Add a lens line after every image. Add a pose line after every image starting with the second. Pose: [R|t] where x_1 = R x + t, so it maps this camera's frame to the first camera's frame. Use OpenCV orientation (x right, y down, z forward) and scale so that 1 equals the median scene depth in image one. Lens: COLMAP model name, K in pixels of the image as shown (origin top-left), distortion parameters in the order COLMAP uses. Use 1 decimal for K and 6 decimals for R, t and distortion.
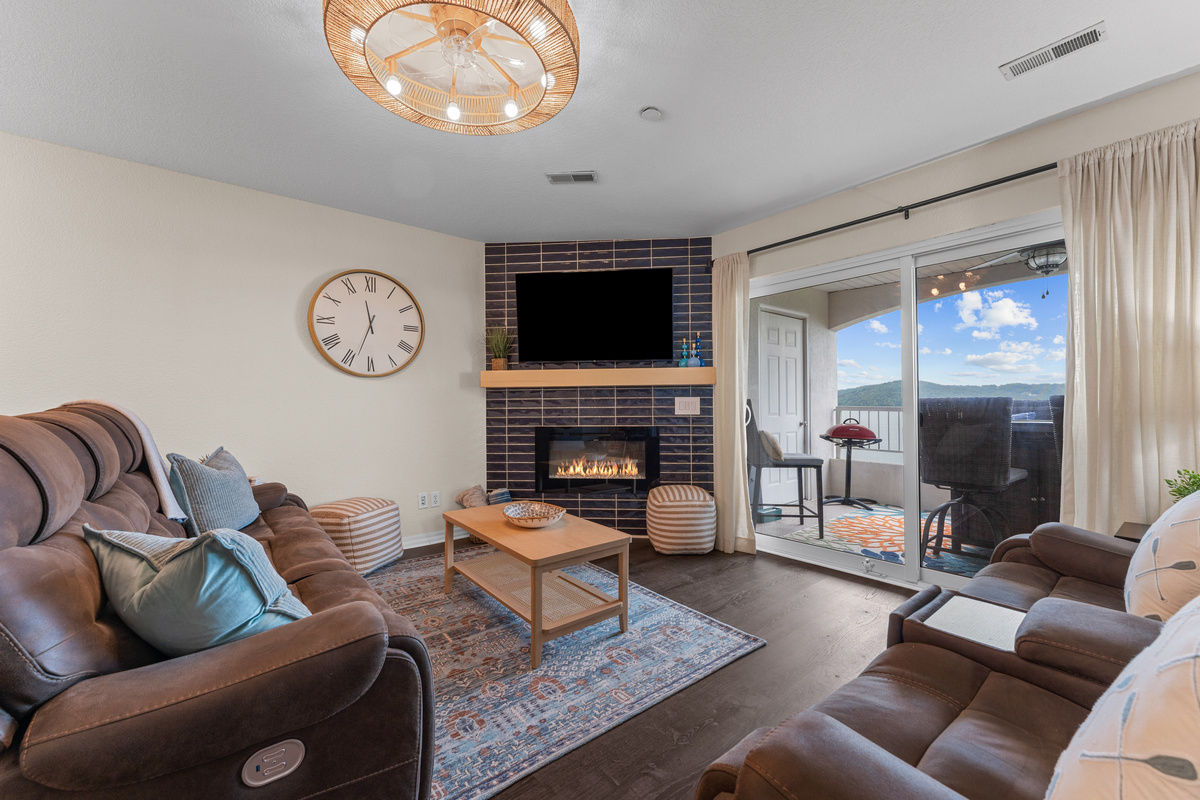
lens RADIAL K [[476.4, 0, 600.0], [0, 476.4, 400.0], [0, 0, 1]] dist [-0.000399, -0.000041]
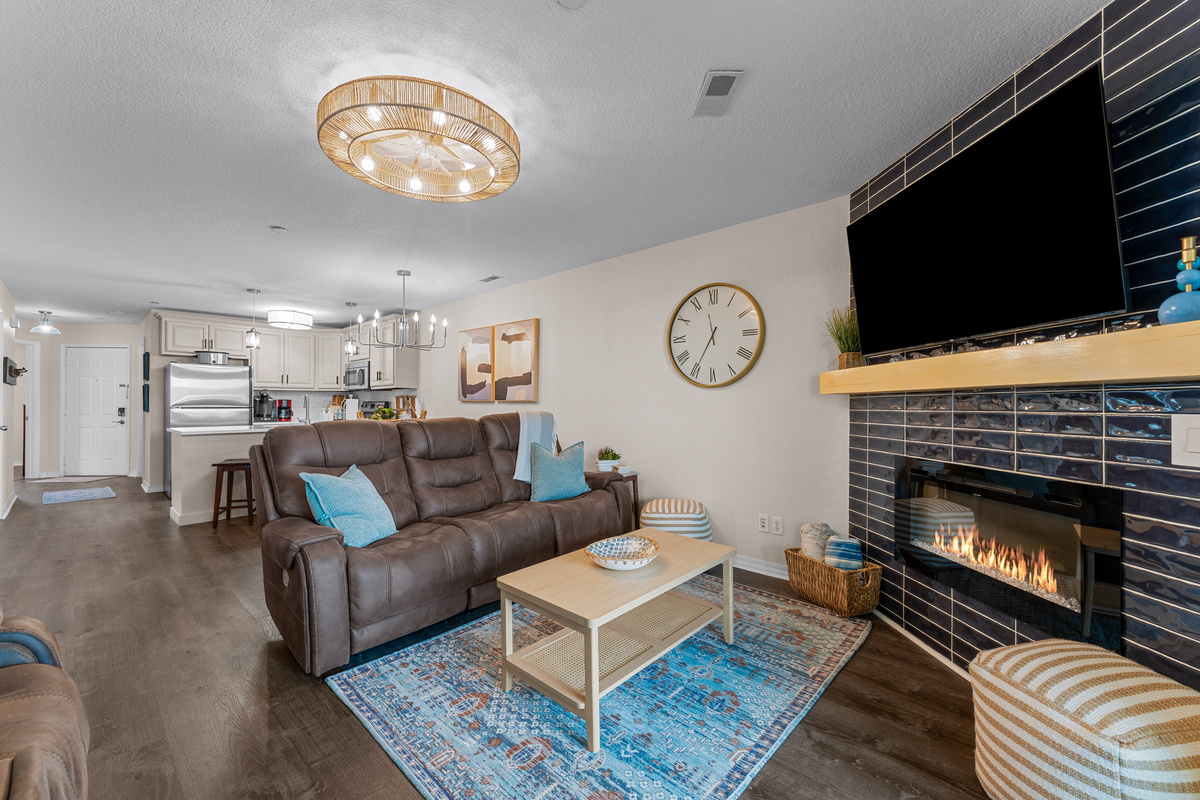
lens RADIAL K [[450.4, 0, 577.3], [0, 450.4, 406.1], [0, 0, 1]] dist [0.001000, 0.000006]
pose [[0.113936, 0.007087, -0.993463, 0.429661], [0.000072, 0.999974, 0.007142, -0.013486], [0.993488, -0.000886, 0.113933, 0.566443]]
